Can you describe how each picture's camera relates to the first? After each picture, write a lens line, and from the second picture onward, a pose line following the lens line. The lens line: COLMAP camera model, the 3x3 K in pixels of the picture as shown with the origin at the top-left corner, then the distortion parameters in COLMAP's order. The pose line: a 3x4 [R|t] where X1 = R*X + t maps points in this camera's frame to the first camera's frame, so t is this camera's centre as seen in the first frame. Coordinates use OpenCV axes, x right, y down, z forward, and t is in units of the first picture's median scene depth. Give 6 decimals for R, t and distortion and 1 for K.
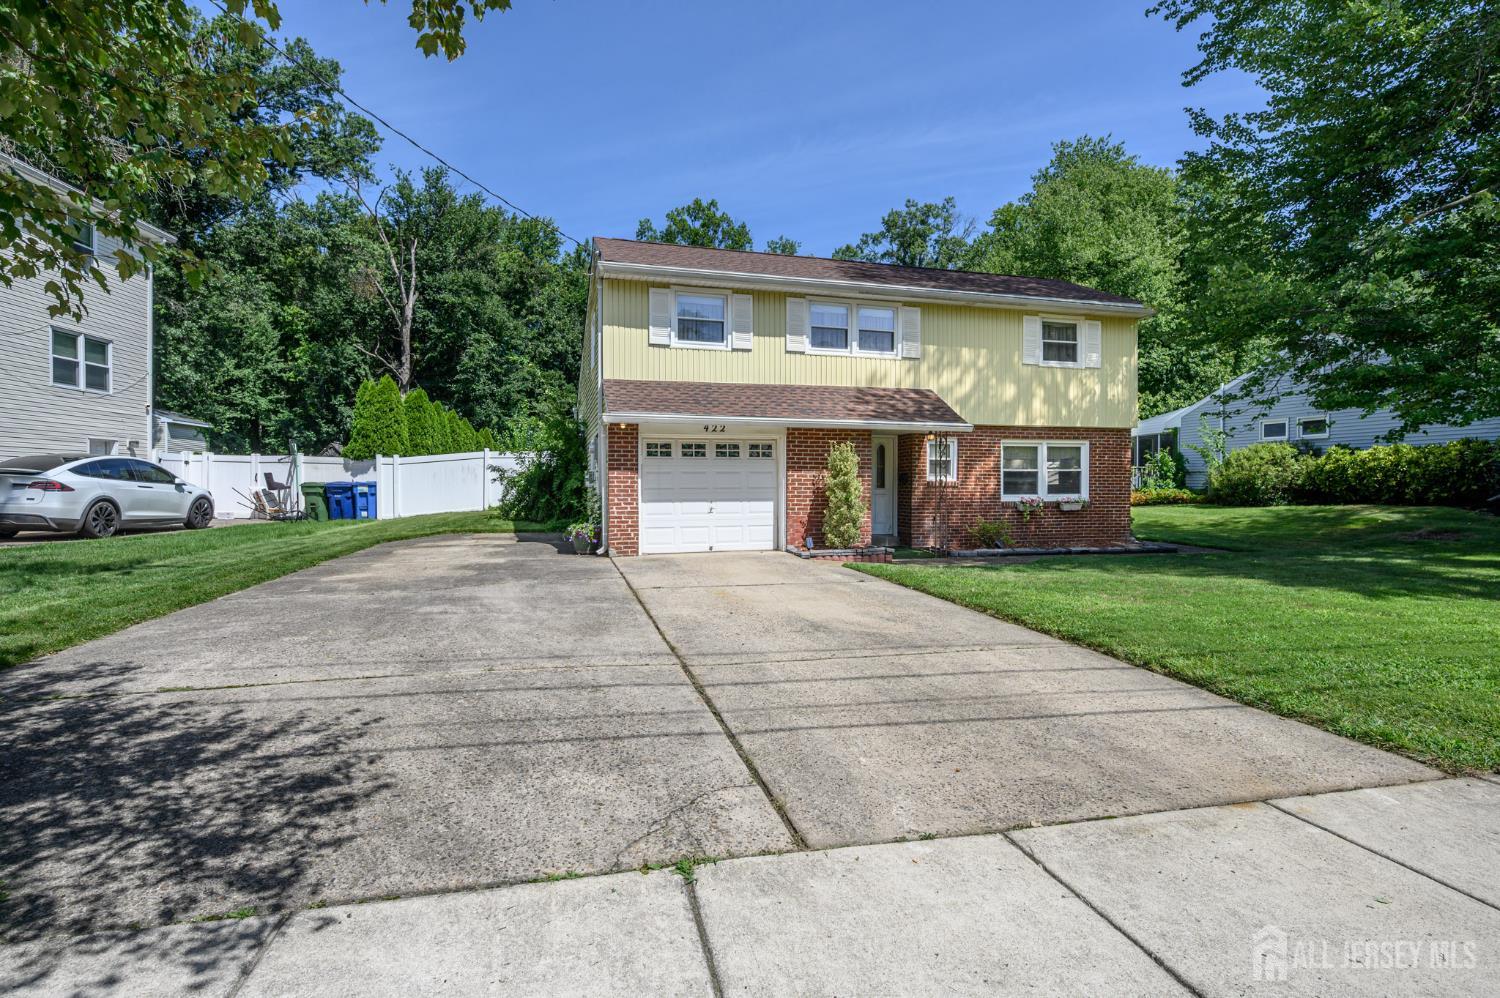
lens RADIAL K [[761.1, 0, 749.9], [0, 761.1, 465.1], [0, 0, 1]] dist [-0.003830, -0.000489]
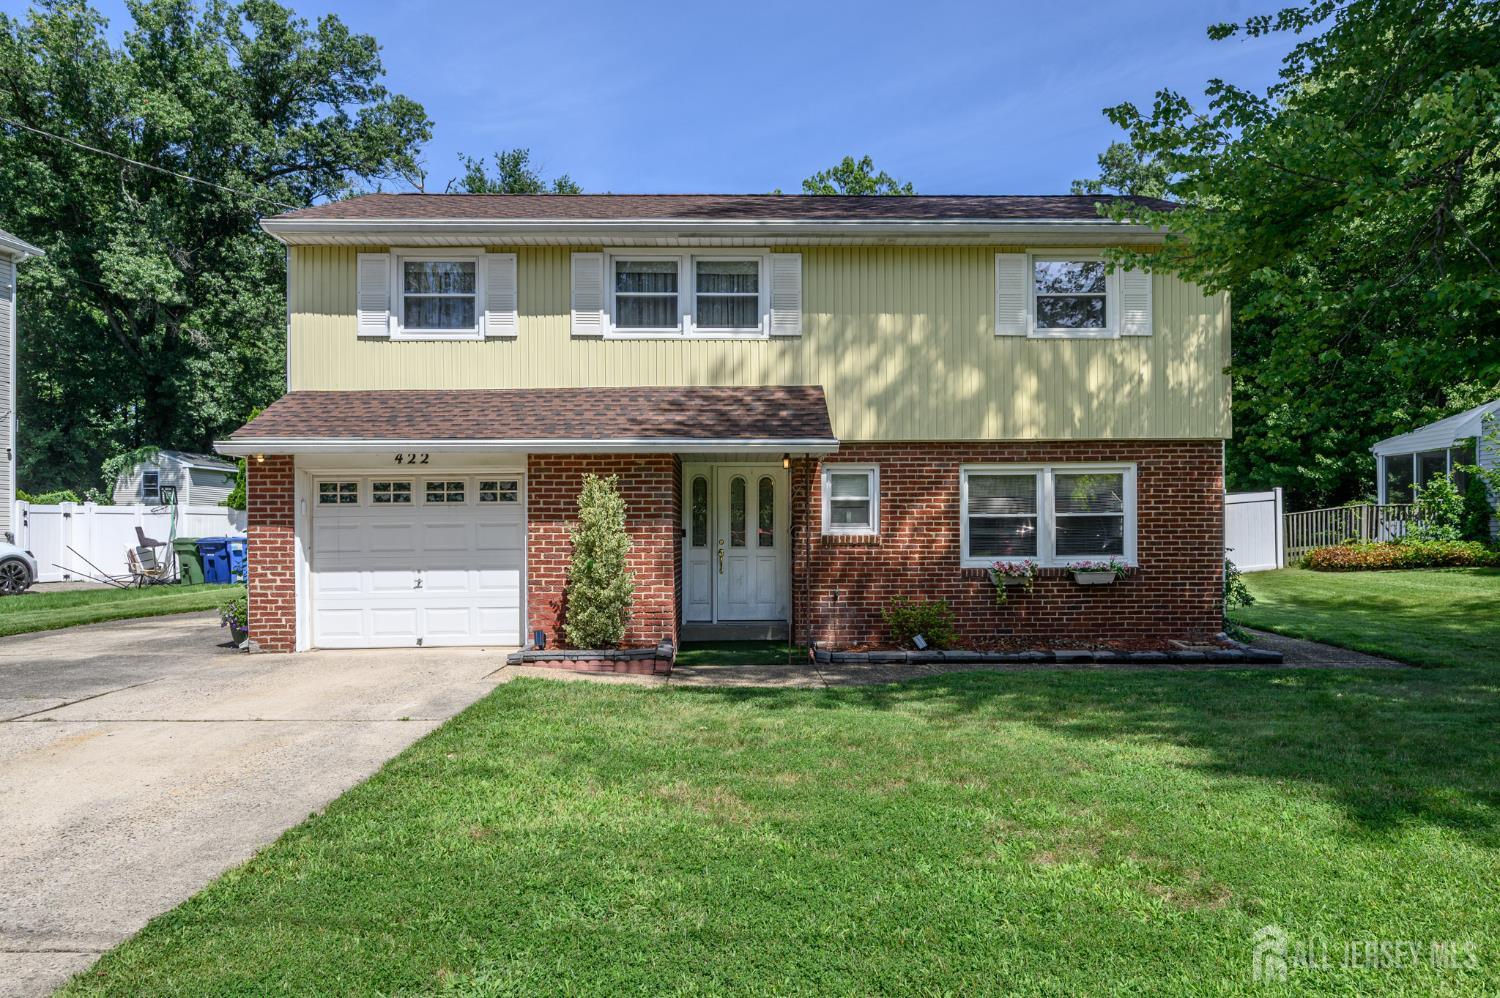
lens RADIAL K [[954.6, 0, 750.0], [0, 954.6, 499.0], [0, 0, 1]] dist [0.001239, 0.000584]
pose [[0.964776, -0.015263, -0.262630, 0.373784], [0.013274, 0.999868, -0.009349, -0.001788], [0.262739, 0.005533, 0.964851, 0.239373]]
